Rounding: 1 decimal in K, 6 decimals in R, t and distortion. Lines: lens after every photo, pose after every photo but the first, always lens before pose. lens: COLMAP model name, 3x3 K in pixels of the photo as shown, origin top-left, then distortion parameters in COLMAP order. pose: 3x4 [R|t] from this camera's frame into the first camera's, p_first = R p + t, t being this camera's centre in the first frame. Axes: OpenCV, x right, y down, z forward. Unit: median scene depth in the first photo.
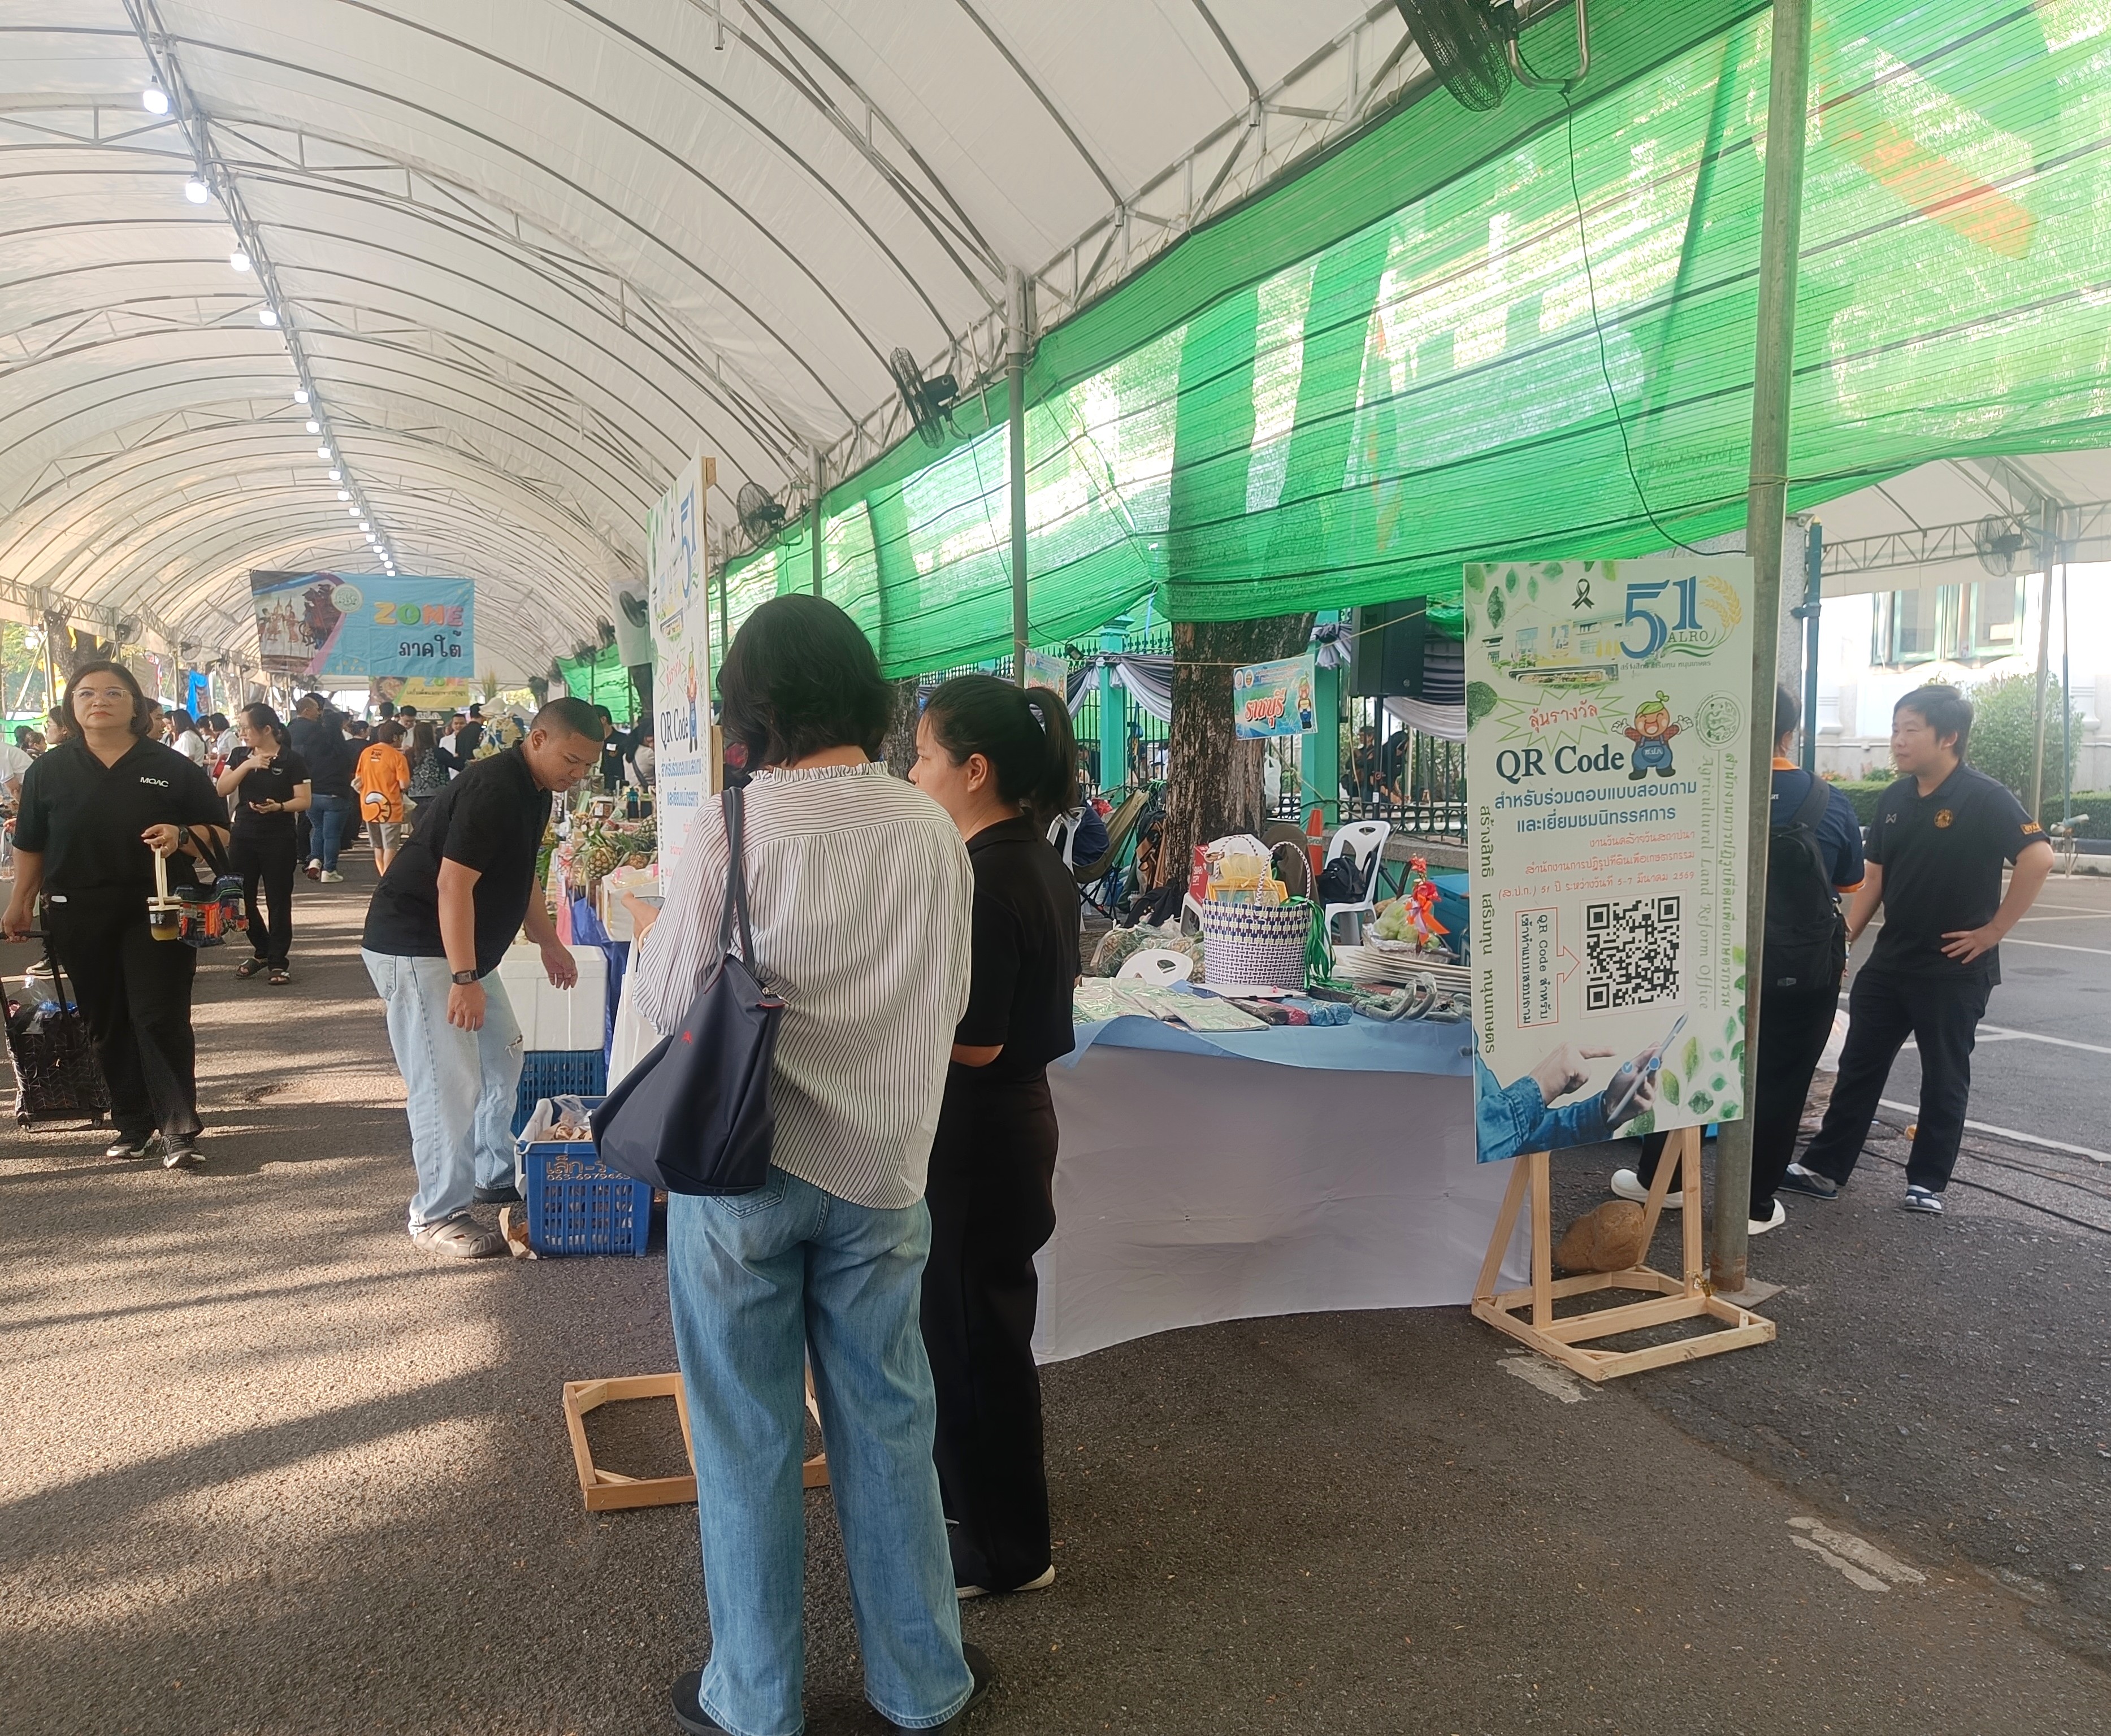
lens RADIAL K [[1828.6, 0, 1055.5], [0, 1828.6, 868.0], [0, 0, 1]] dist [0.005224, -0.005941]
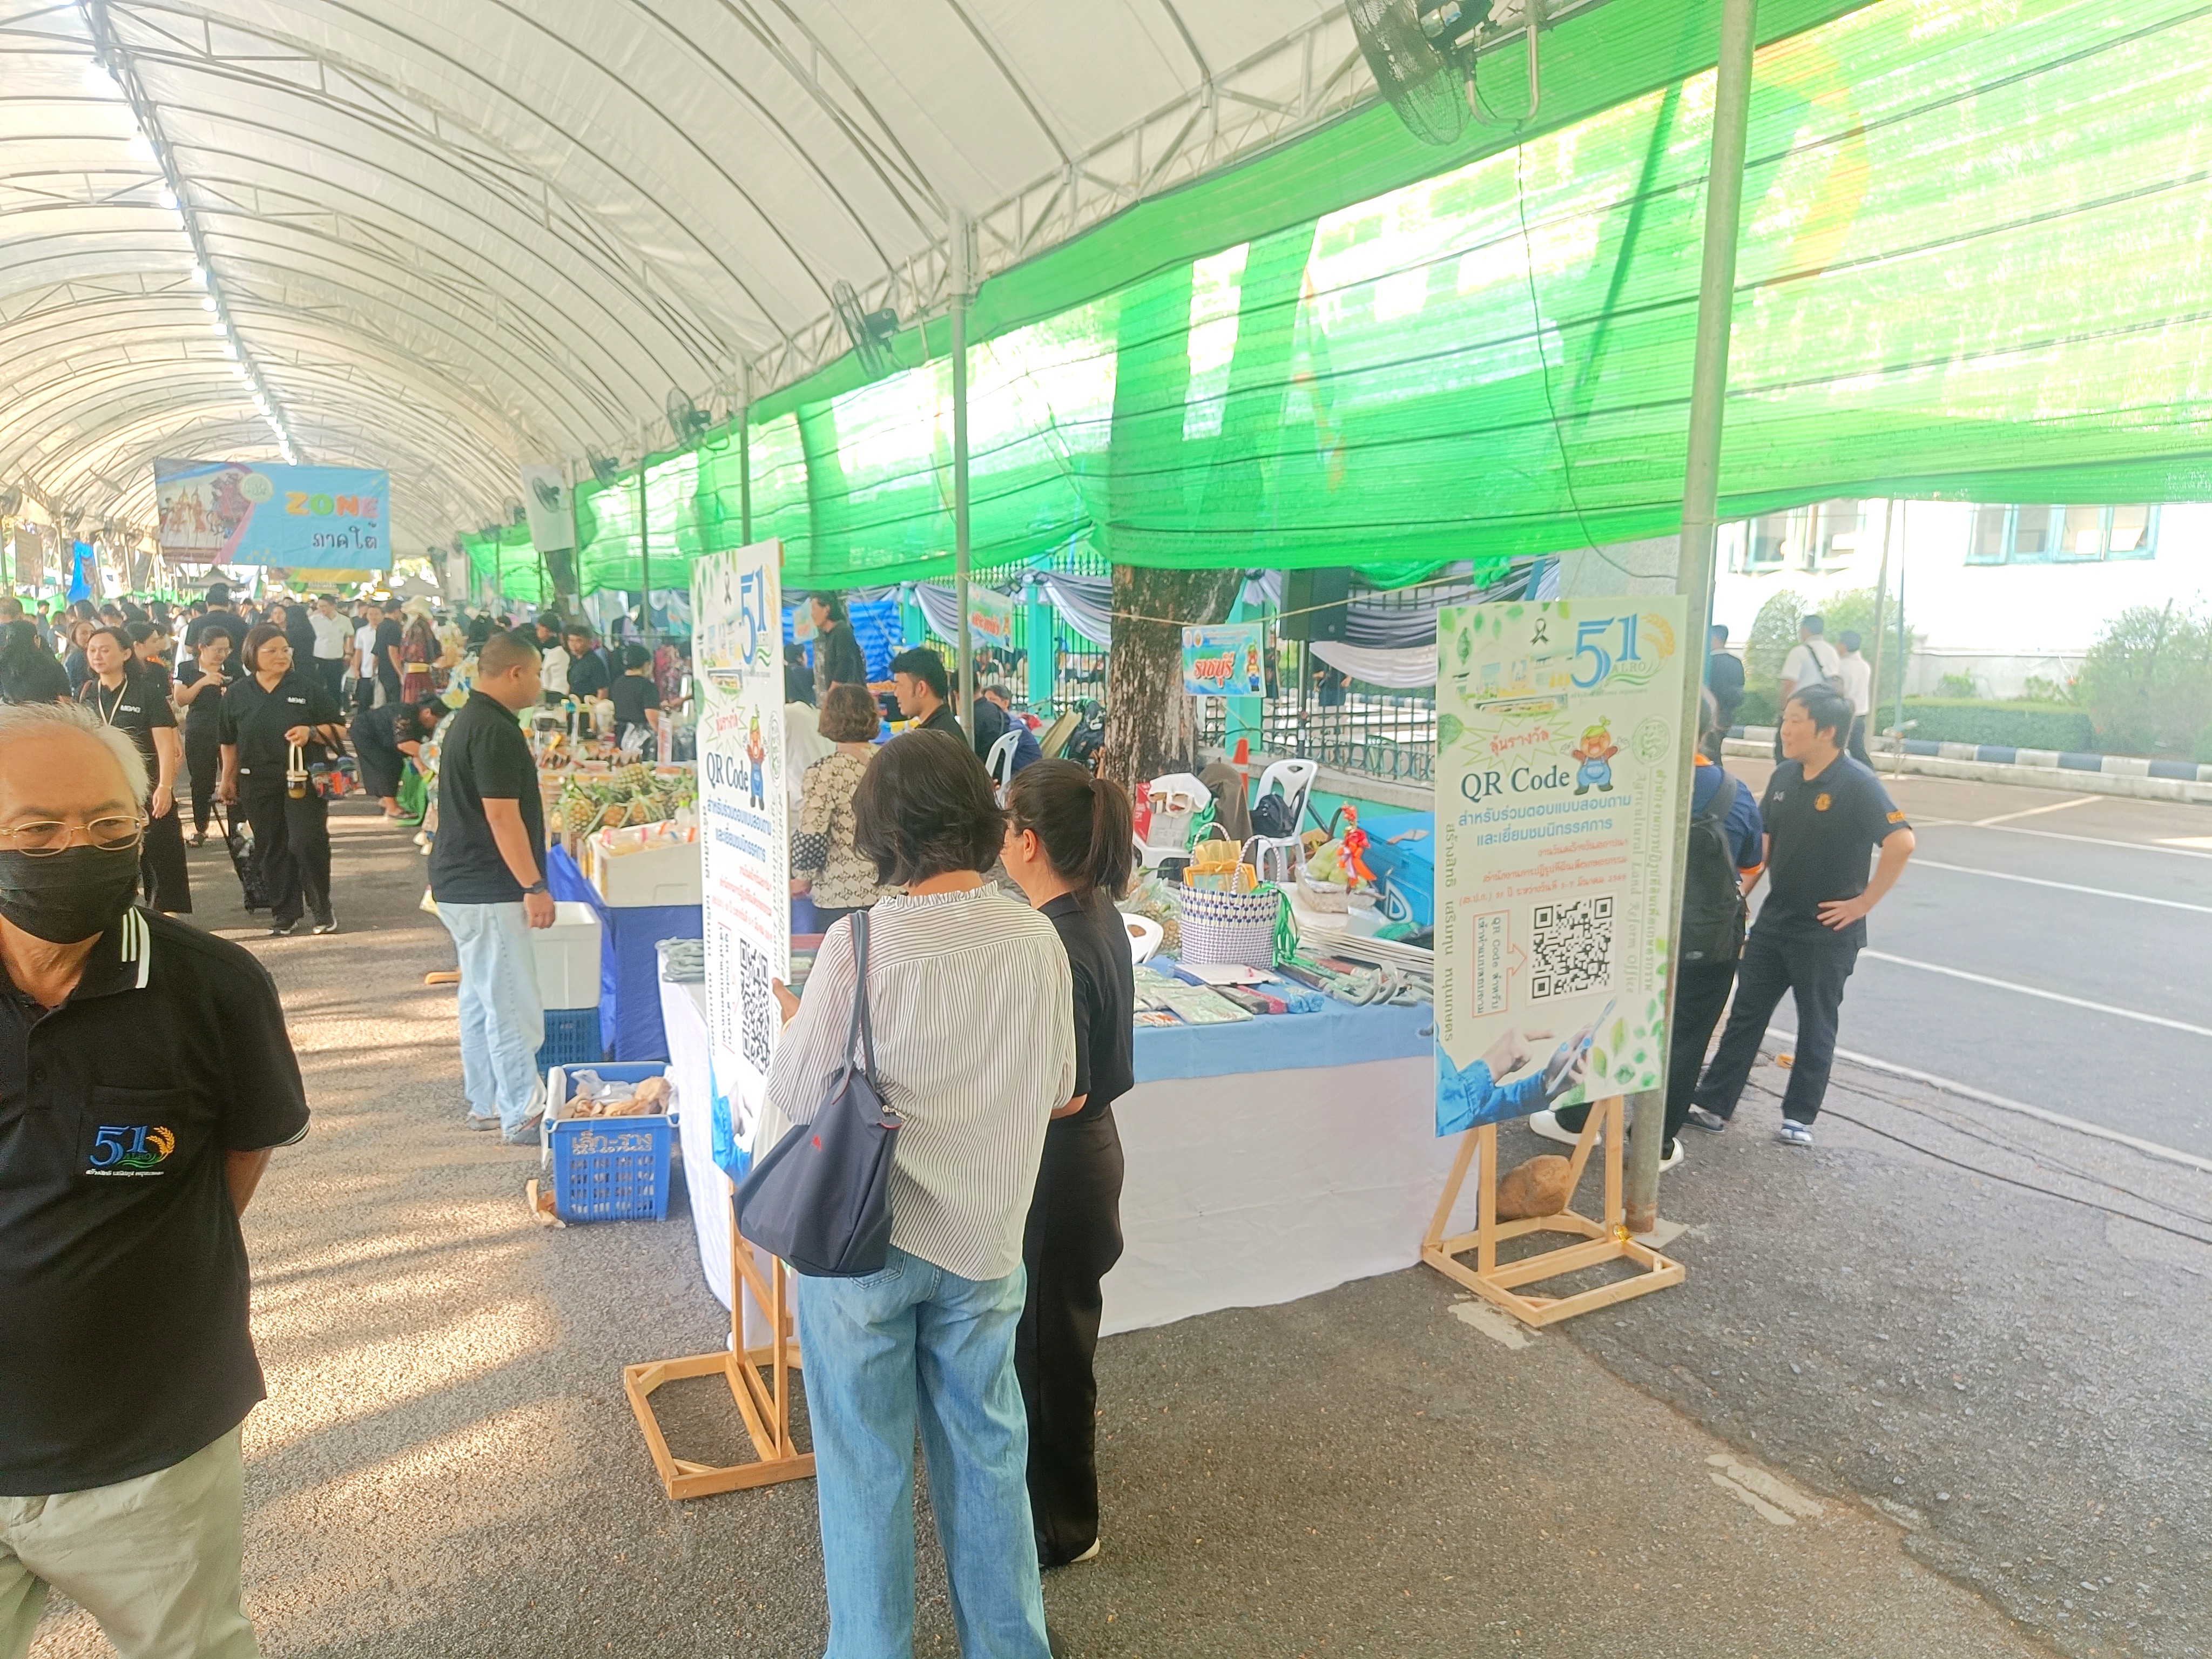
lens RADIAL K [[1780.4, 0, 1106.0], [0, 1780.4, 829.5], [0, 0, 1]] dist [-0.002770, 0.001586]
pose [[0.994611, -0.002956, 0.103638, -0.070775], [-0.005017, 0.997050, 0.076584, -0.092575], [-0.103558, -0.076691, 0.991662, -0.043144]]
